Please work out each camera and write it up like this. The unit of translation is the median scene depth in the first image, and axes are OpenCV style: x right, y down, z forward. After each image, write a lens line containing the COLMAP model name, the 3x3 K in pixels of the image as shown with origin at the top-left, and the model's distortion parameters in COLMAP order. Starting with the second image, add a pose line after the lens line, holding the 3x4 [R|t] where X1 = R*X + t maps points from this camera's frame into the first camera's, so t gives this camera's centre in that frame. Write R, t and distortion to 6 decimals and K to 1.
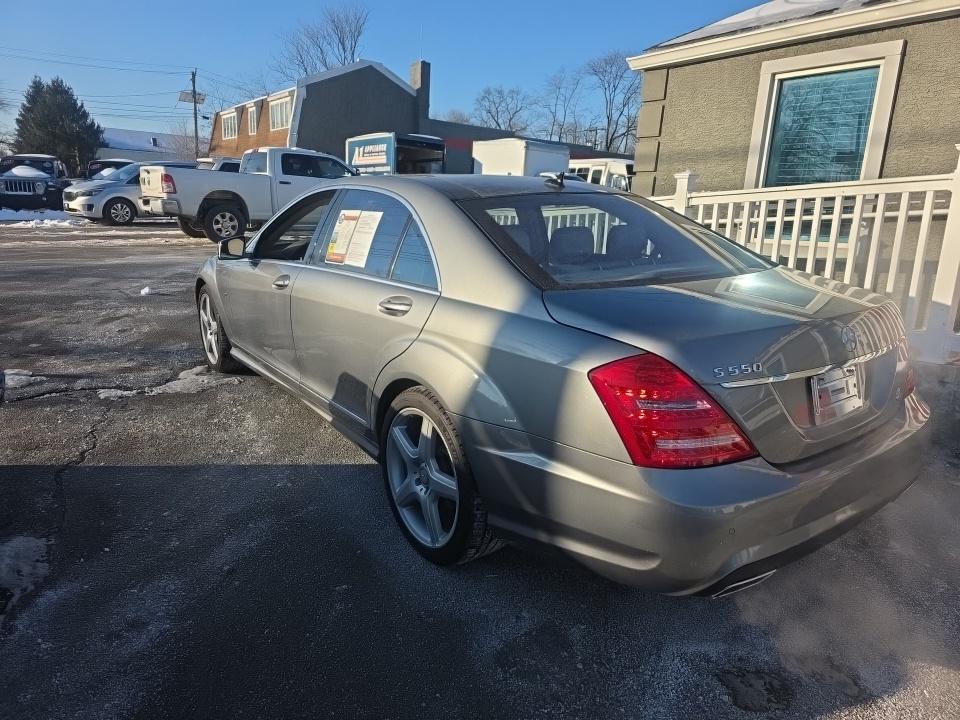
lens RADIAL K [[642.2, 0, 475.1], [0, 642.2, 347.8], [0, 0, 1]] dist [0.060528, -0.057291]
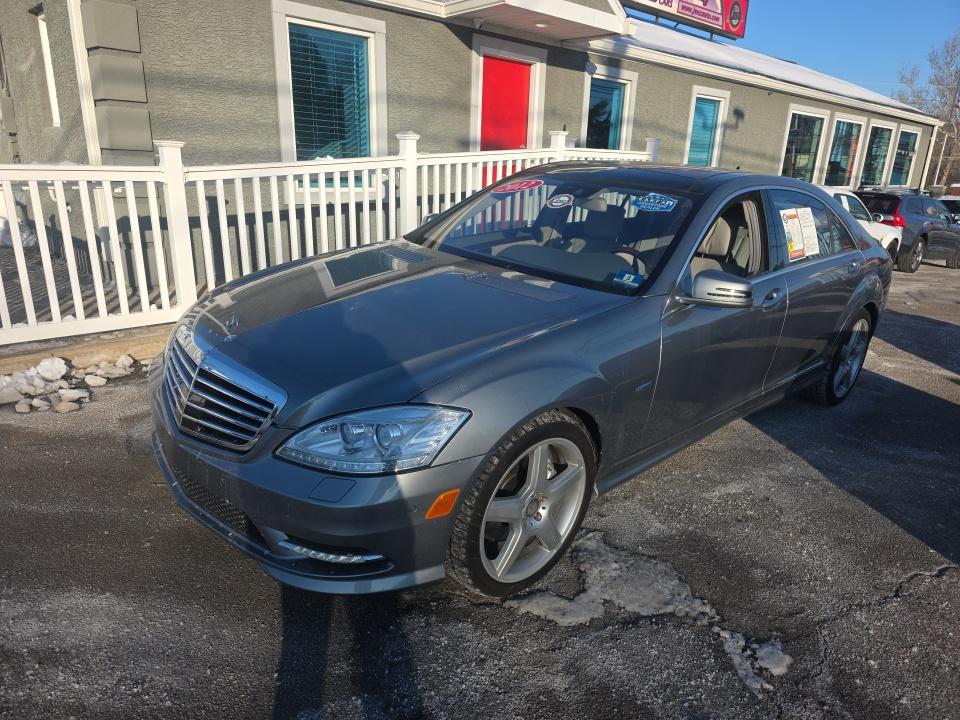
lens RADIAL K [[642.2, 0, 475.1], [0, 642.2, 347.8], [0, 0, 1]] dist [0.060528, -0.057291]
pose [[-0.120345, -0.335248, 0.934412, -0.194274], [0.172833, 0.919803, 0.352266, -0.074815], [-0.977571, 0.203891, -0.052752, 0.253928]]
